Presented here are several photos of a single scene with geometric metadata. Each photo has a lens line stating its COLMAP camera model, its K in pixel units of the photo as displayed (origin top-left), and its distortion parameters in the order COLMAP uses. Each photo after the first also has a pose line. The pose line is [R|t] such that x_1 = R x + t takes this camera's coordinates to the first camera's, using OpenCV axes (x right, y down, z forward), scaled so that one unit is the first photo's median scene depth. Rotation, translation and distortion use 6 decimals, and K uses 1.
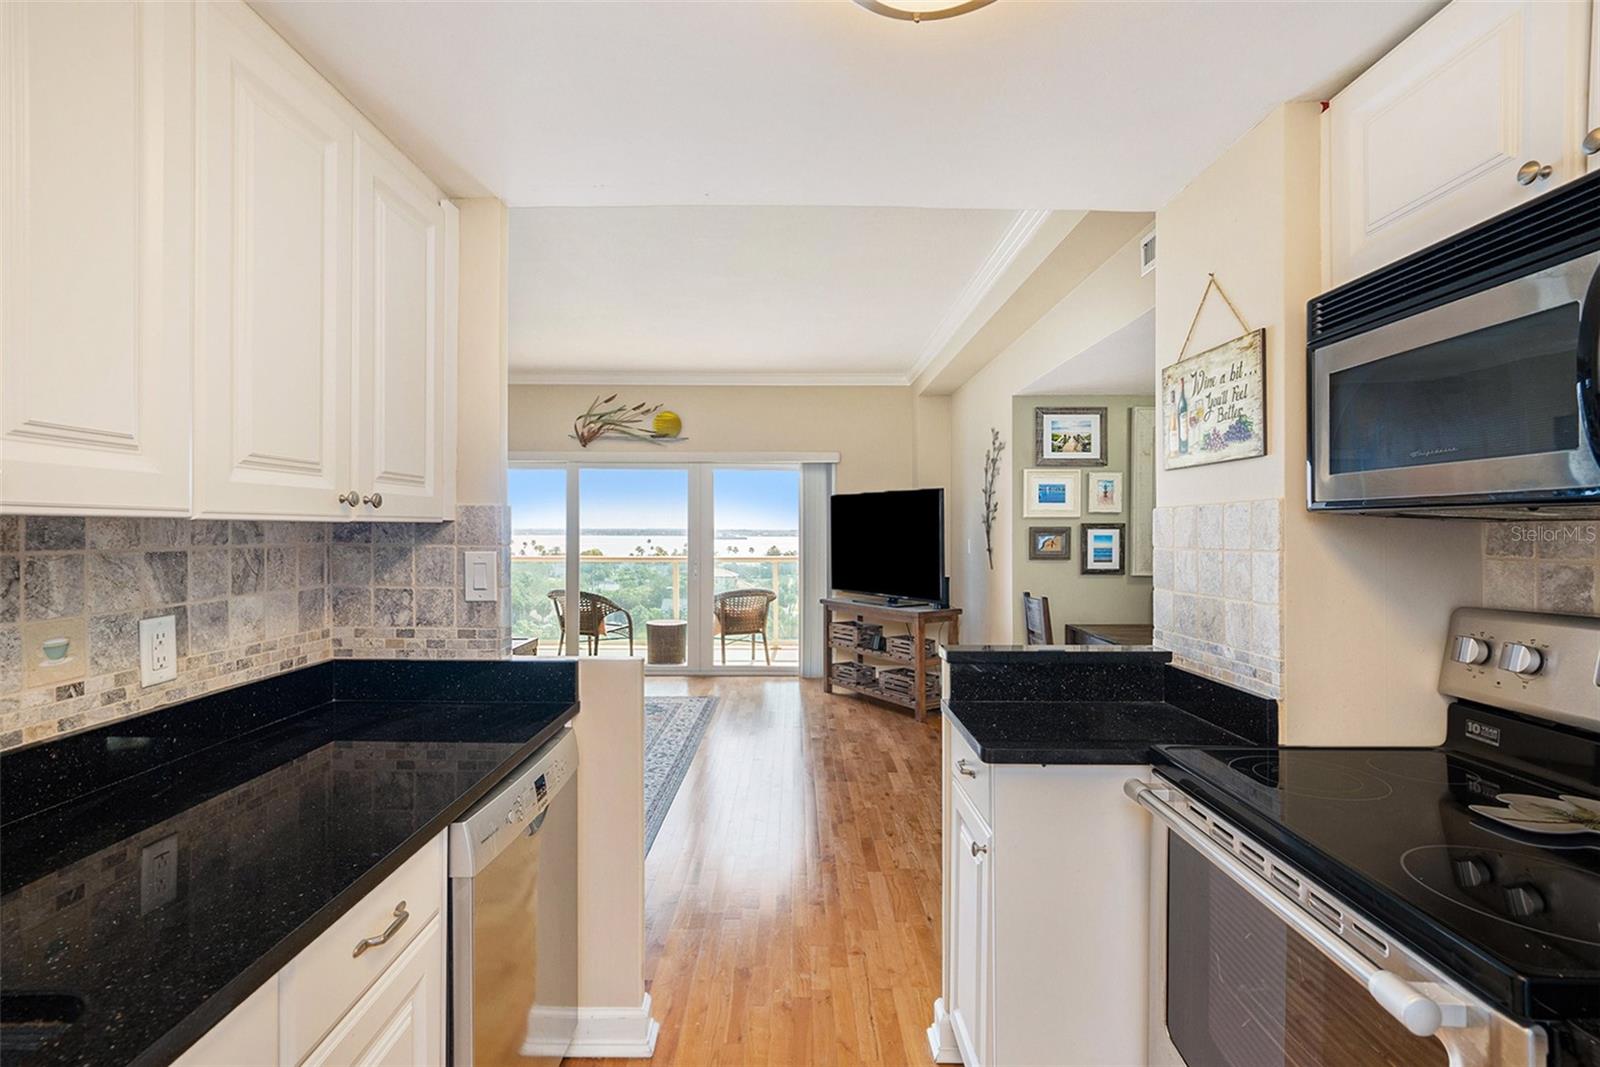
lens RADIAL K [[777.4, 0, 783.3], [0, 777.4, 543.9], [0, 0, 1]] dist [-0.004927, 0.004649]
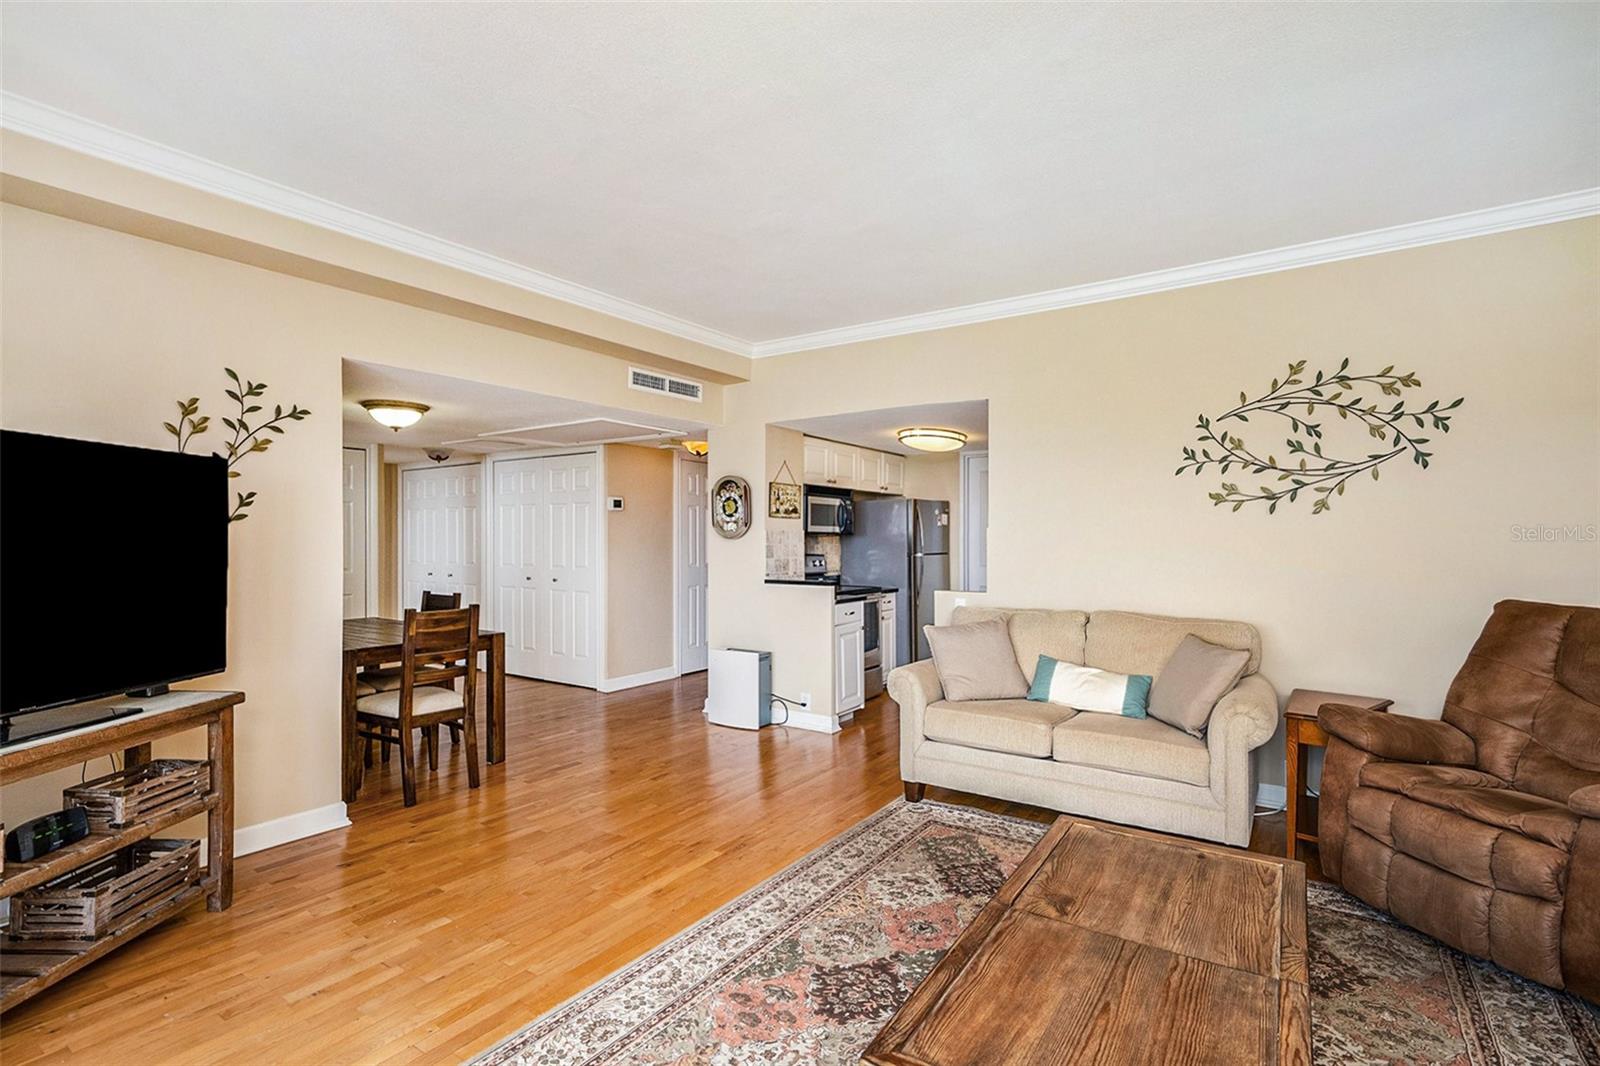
lens RADIAL K [[777.4, 0, 777.3], [0, 777.4, 531.7], [0, 0, 1]] dist [-0.004927, 0.004649]
pose [[-0.824138, -0.006910, 0.566346, -0.365778], [0.001438, 0.999897, 0.014292, -0.025072], [-0.566387, 0.012593, -0.824044, 1.044971]]
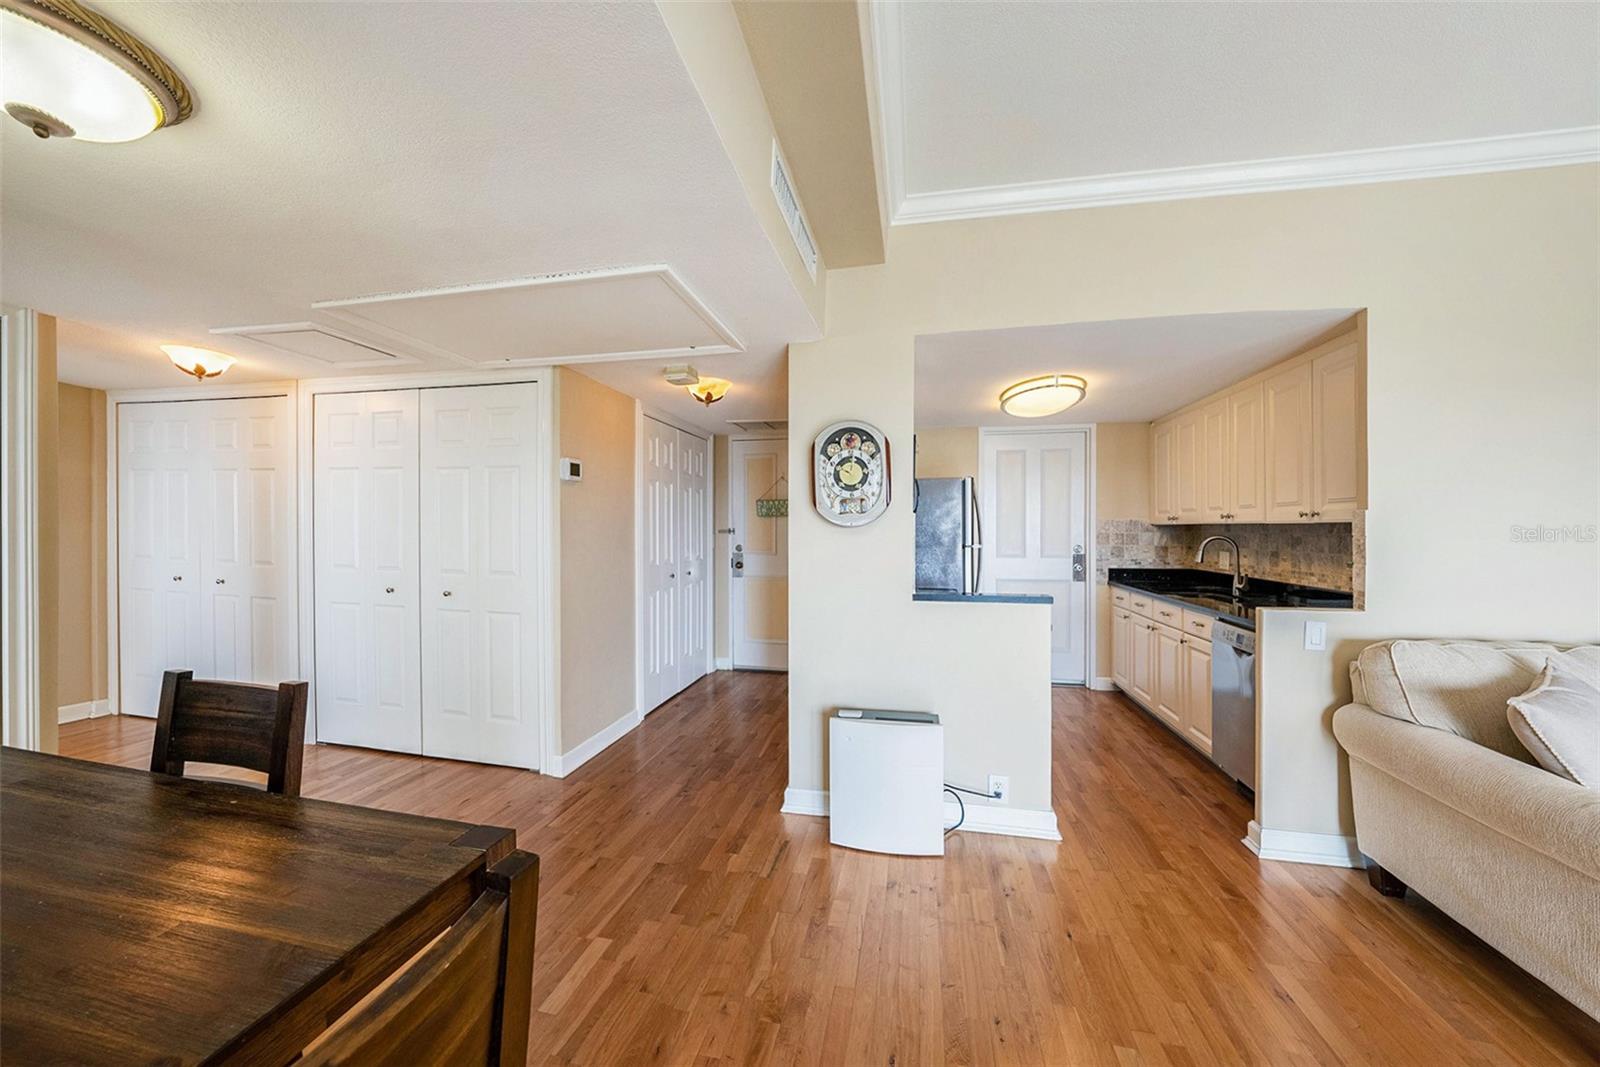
lens RADIAL K [[577.9, 0, 785.3], [0, 577.9, 534.7], [0, 0, 1]] dist [0.005197, 0.000077]
pose [[-0.979641, -0.014629, 0.200224, 0.149899], [-0.005577, 0.998940, 0.045699, -0.016485], [-0.200680, 0.043652, -0.978684, 0.737266]]
